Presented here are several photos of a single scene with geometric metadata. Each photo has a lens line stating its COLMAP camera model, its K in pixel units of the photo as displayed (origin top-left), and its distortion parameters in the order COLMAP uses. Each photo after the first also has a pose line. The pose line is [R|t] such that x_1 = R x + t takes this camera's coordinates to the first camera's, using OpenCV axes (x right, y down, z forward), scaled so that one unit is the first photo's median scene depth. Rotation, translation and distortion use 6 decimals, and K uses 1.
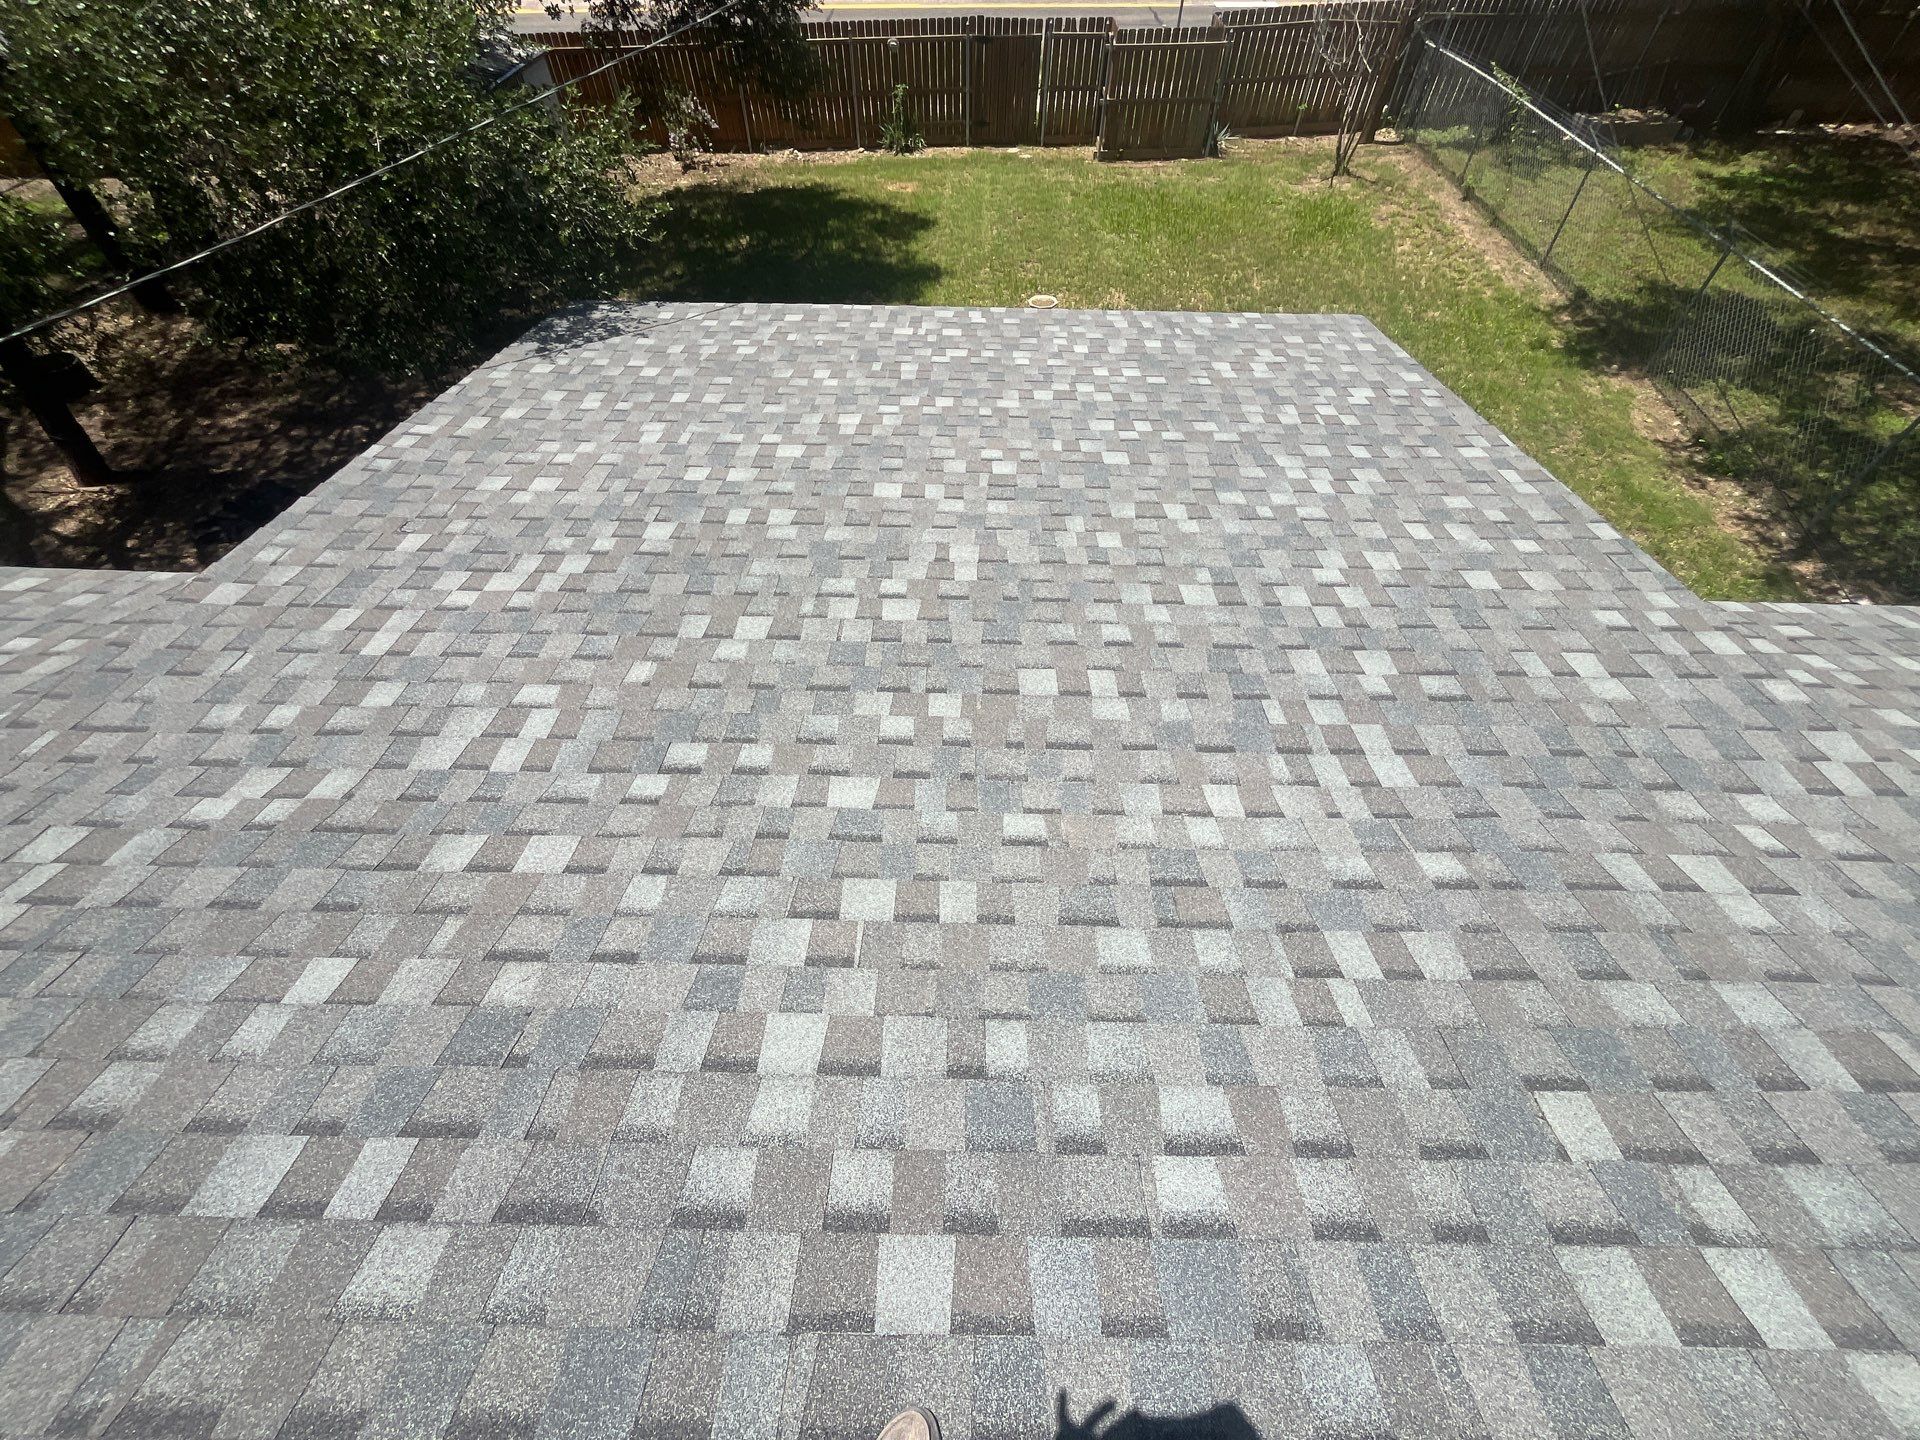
lens RADIAL K [[782.7, 0, 957.2], [0, 782.7, 718.5], [0, 0, 1]] dist [-0.002085, -0.000025]
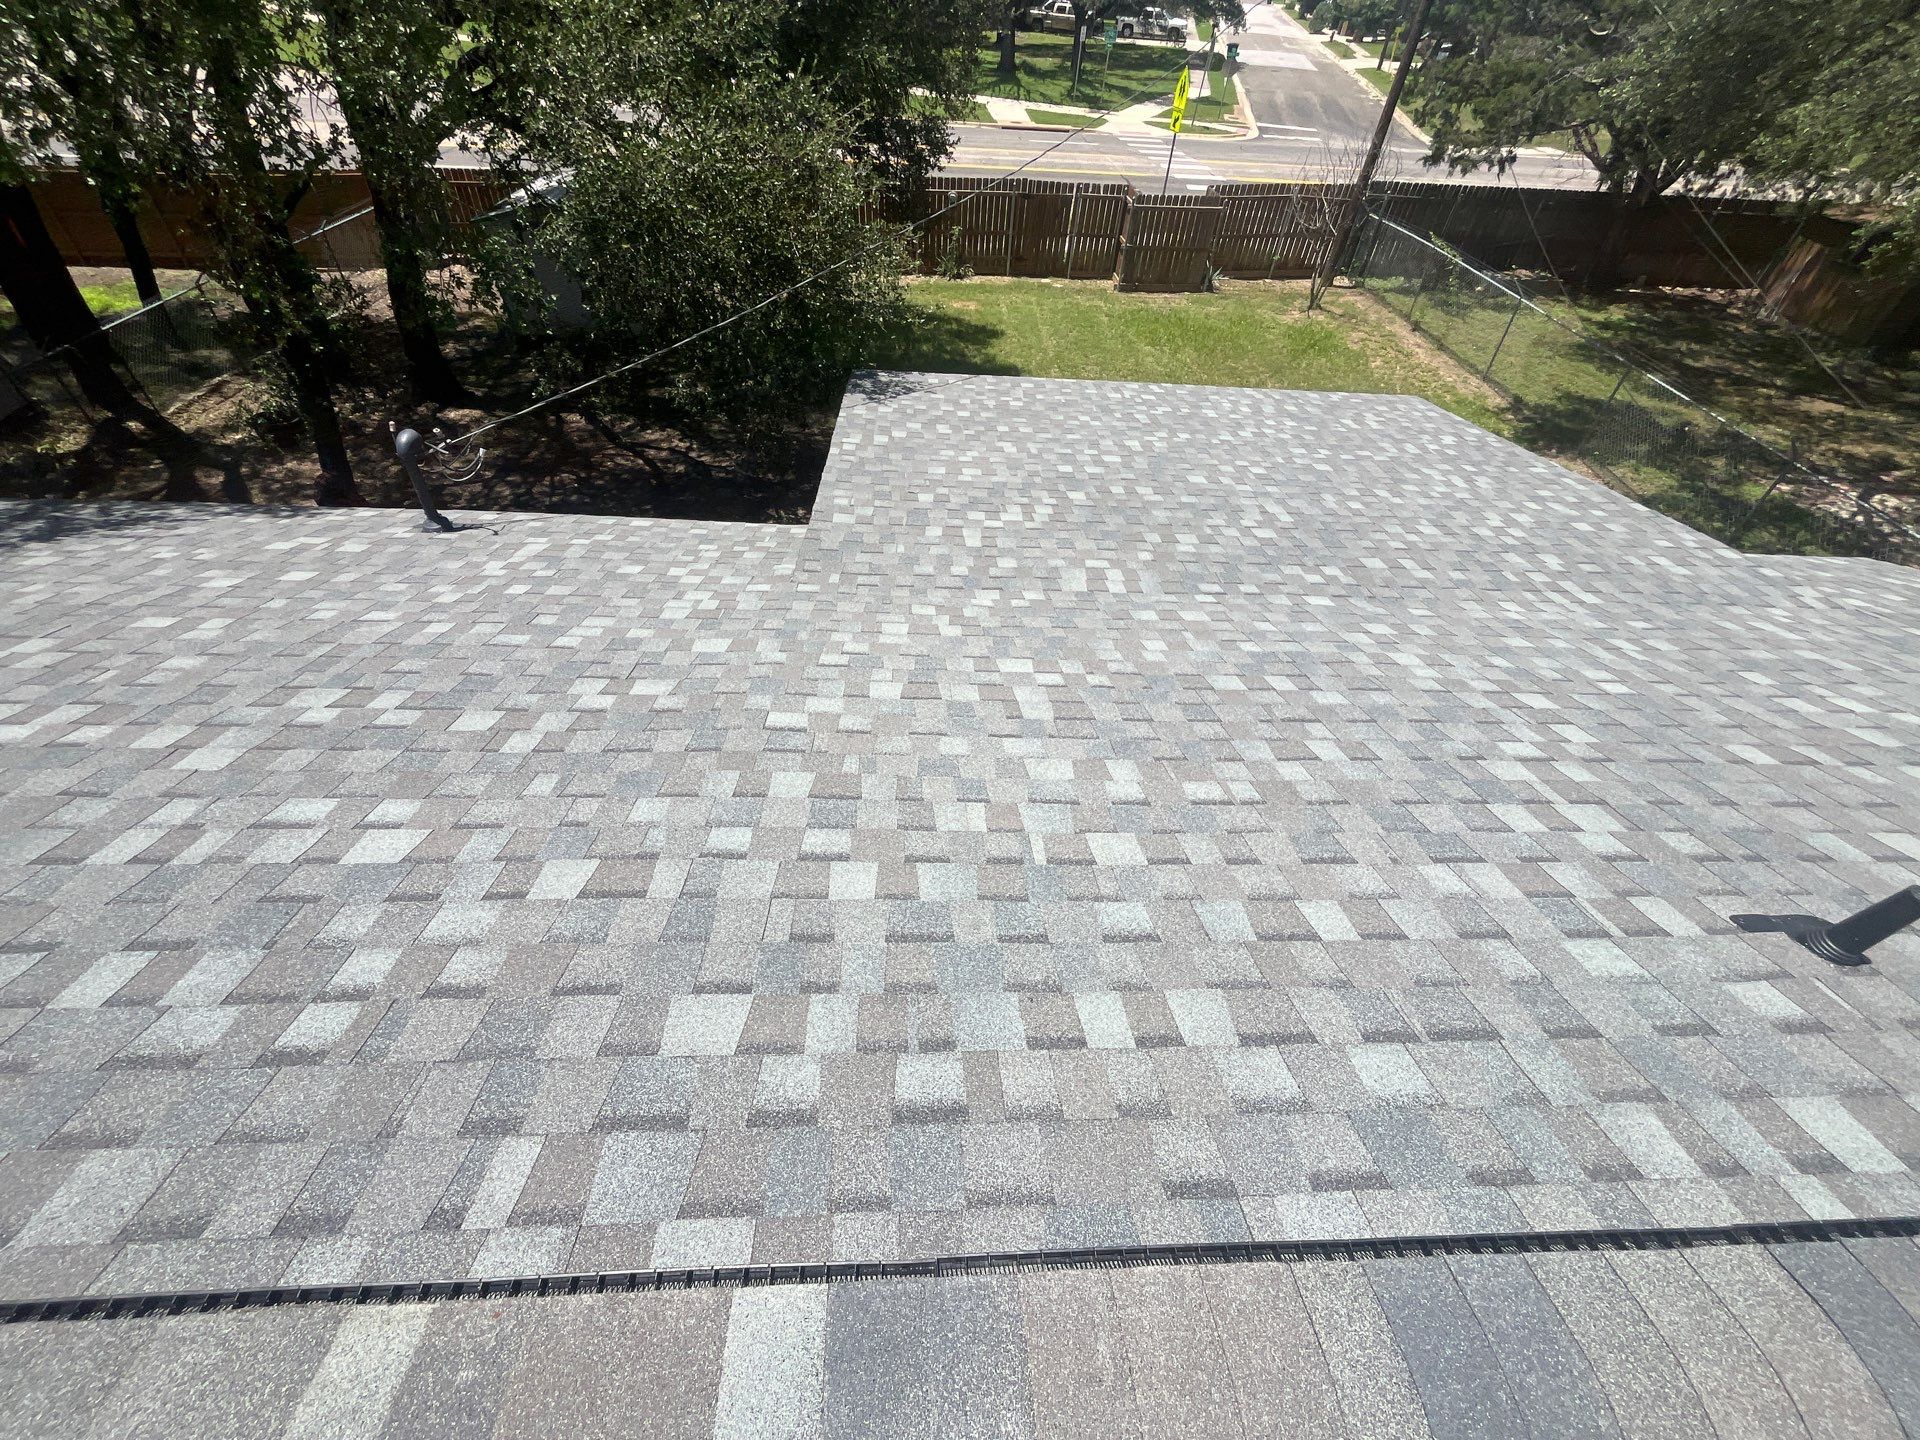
lens RADIAL K [[782.7, 0, 960.4], [0, 782.7, 718.7], [0, 0, 1]] dist [-0.002085, -0.000025]
pose [[0.996374, -0.007649, 0.084738, -0.213766], [0.017717, 0.992770, -0.118715, 0.108303], [-0.083217, 0.119786, 0.989306, -0.130193]]
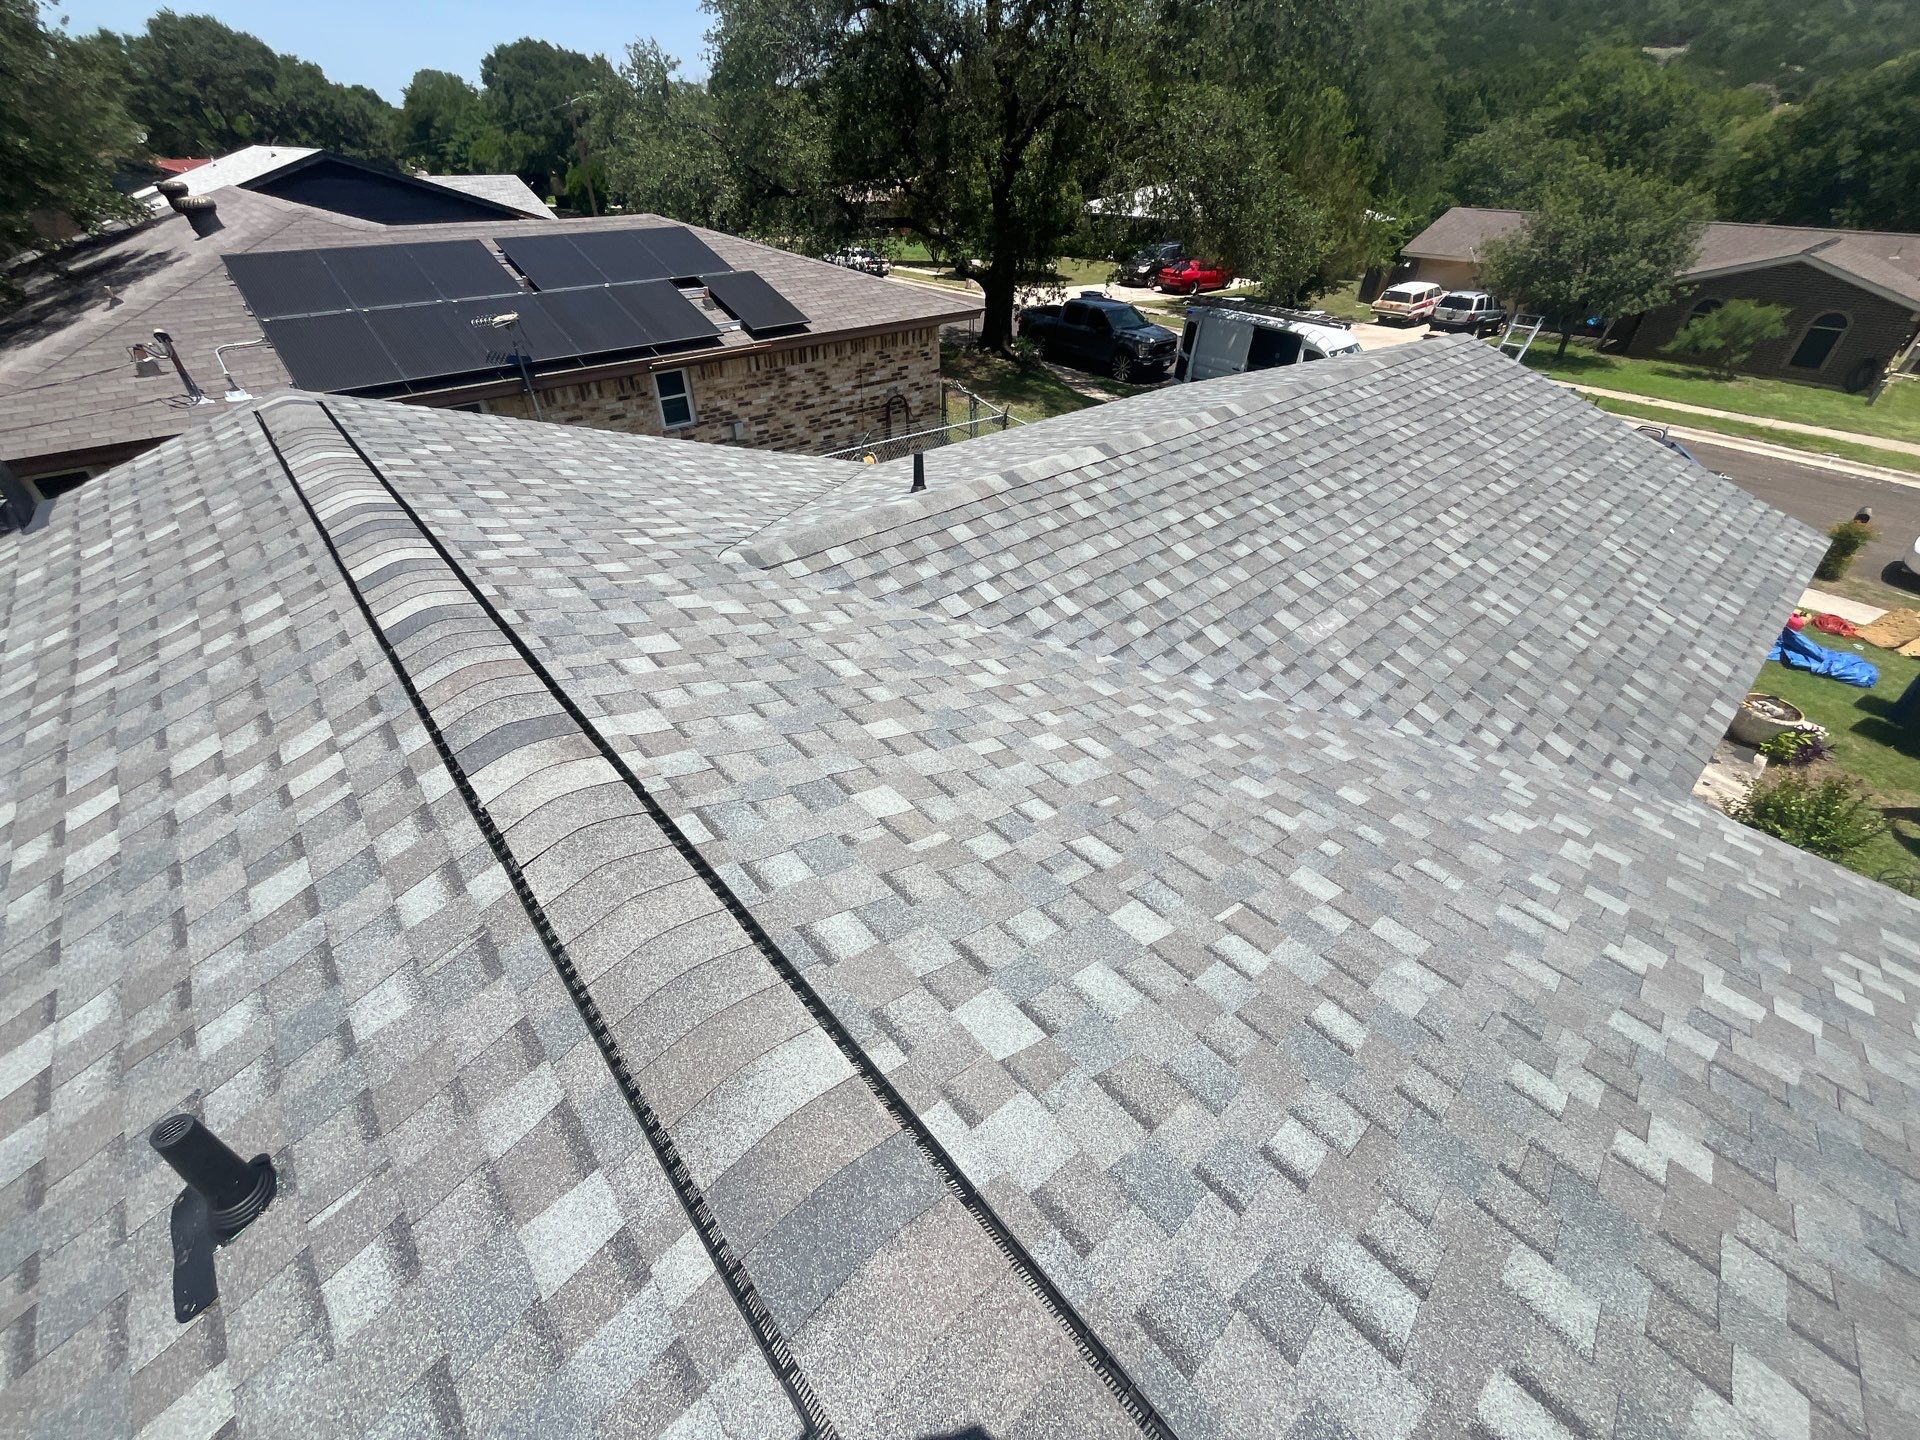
lens RADIAL K [[782.7, 0, 956.5], [0, 782.7, 716.7], [0, 0, 1]] dist [-0.002085, -0.000025]
pose [[-0.670638, -0.453549, 0.586974, -0.140334], [0.566317, 0.198020, 0.800046, 0.091894], [-0.479092, 0.868954, 0.124053, -0.114767]]
